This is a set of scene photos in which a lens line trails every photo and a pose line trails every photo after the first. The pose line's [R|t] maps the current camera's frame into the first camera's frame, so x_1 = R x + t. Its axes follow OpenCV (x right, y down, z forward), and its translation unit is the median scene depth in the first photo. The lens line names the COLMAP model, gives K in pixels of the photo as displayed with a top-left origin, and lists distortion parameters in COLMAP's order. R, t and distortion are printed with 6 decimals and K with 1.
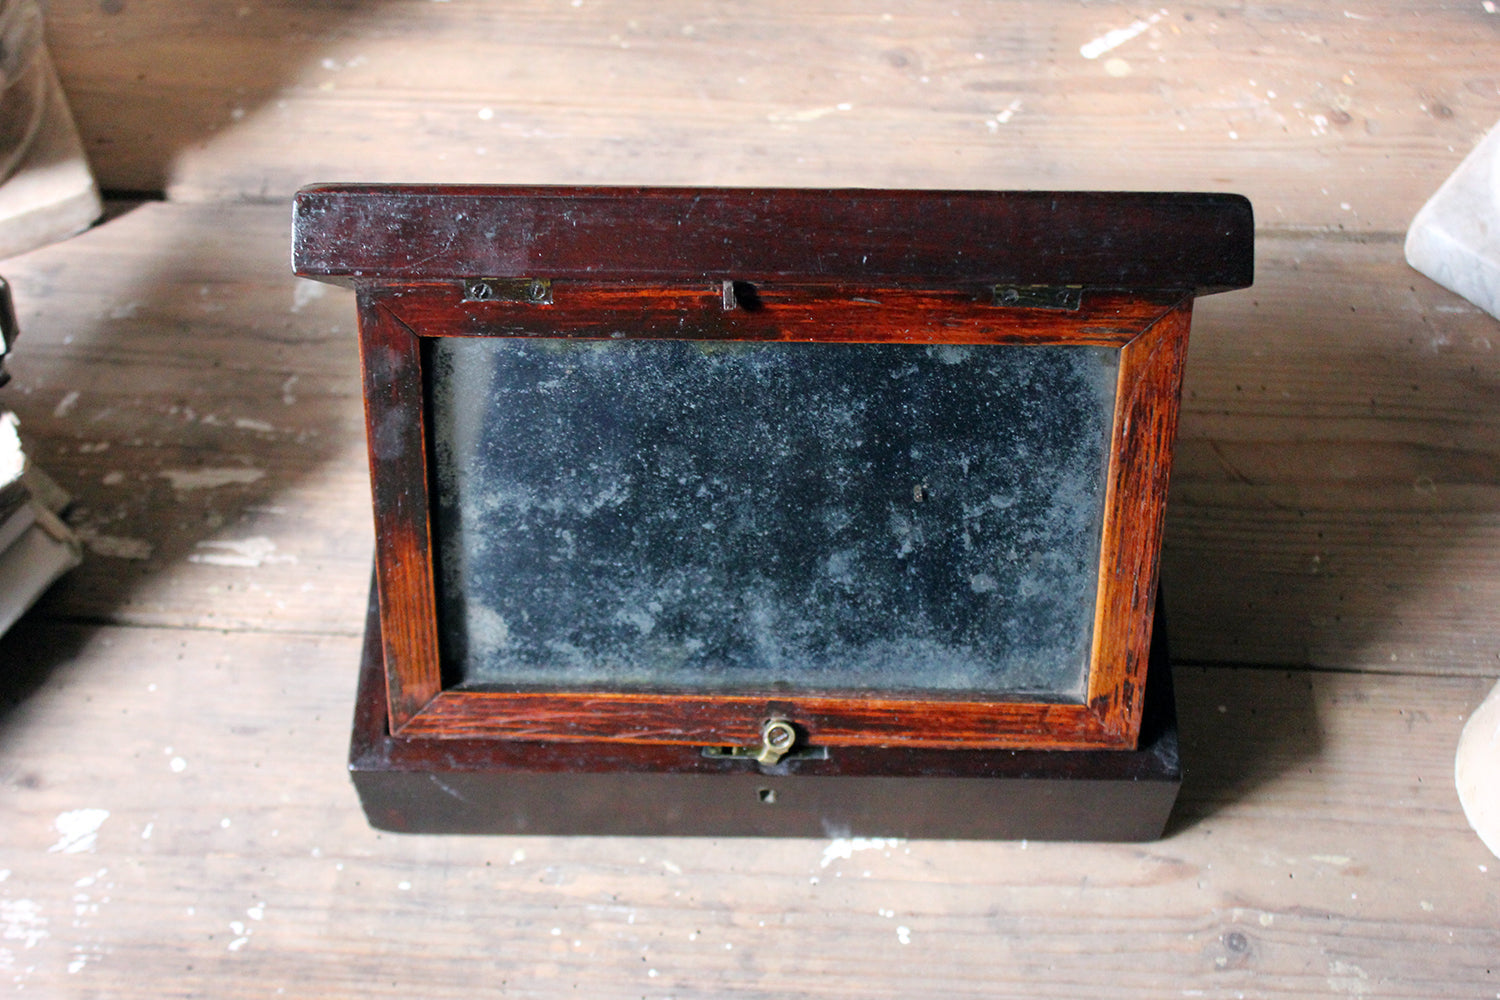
lens RADIAL K [[2098.3, 0, 746.3], [0, 2098.3, 494.8], [0, 0, 1]] dist [-0.072649, 0.204835]
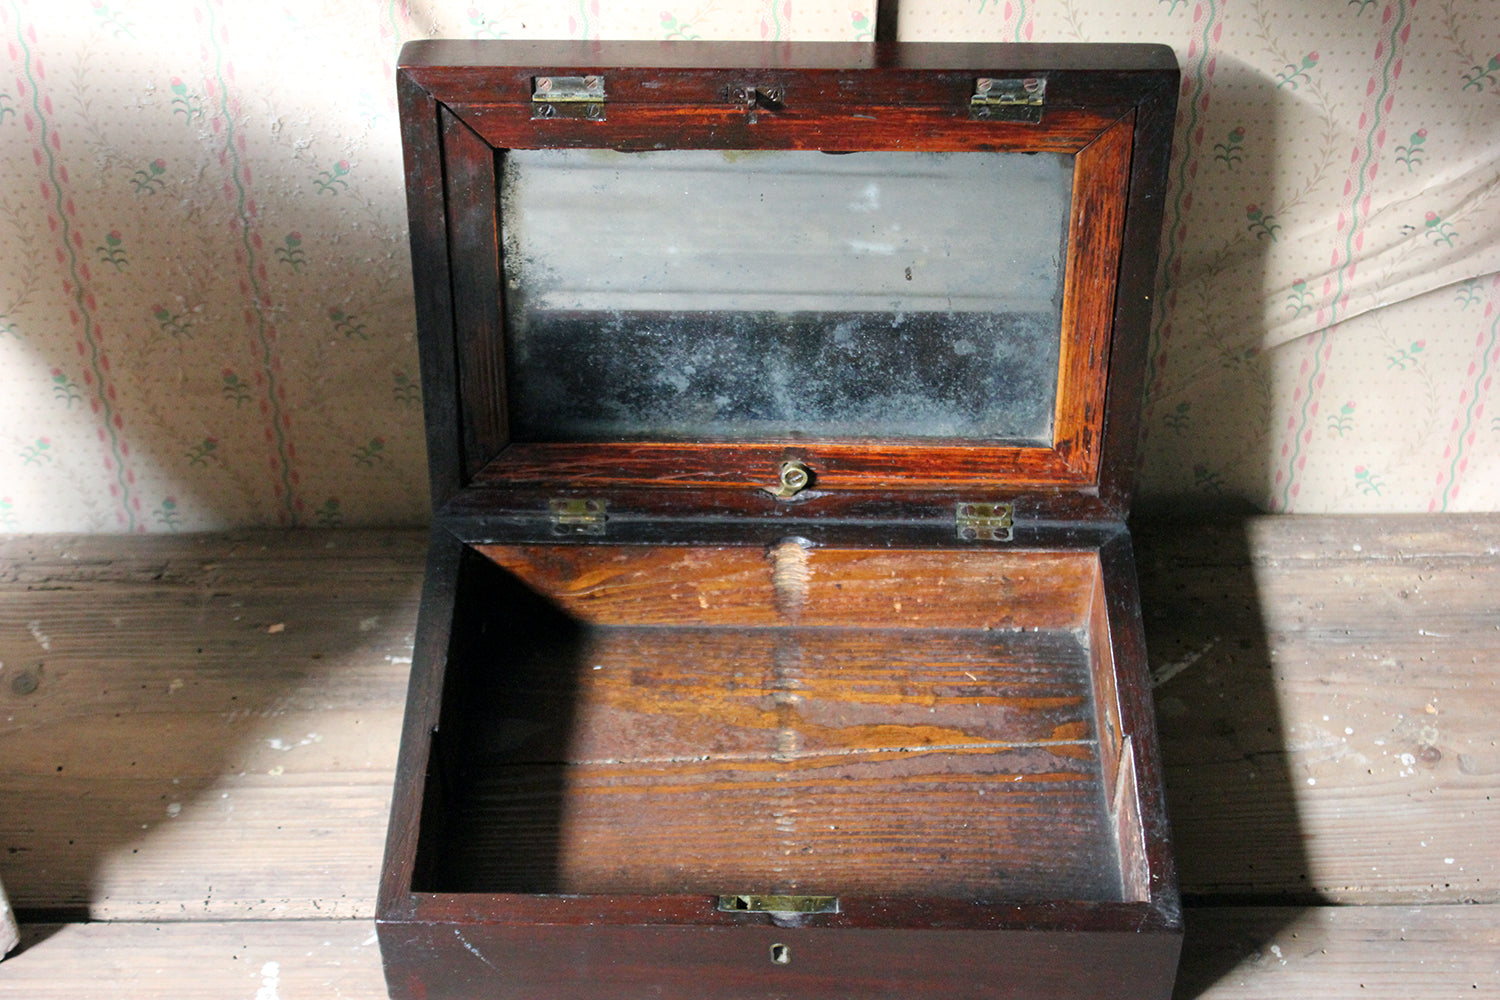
lens RADIAL K [[2442.7, 0, 752.0], [0, 2442.7, 498.3], [0, 0, 1]] dist [-0.031133, 0.091487]
pose [[0.999948, -0.010194, 0.000304, -0.009148], [0.010083, 0.992678, 0.120365, -0.040842], [-0.001529, -0.120356, 0.992730, -0.387465]]
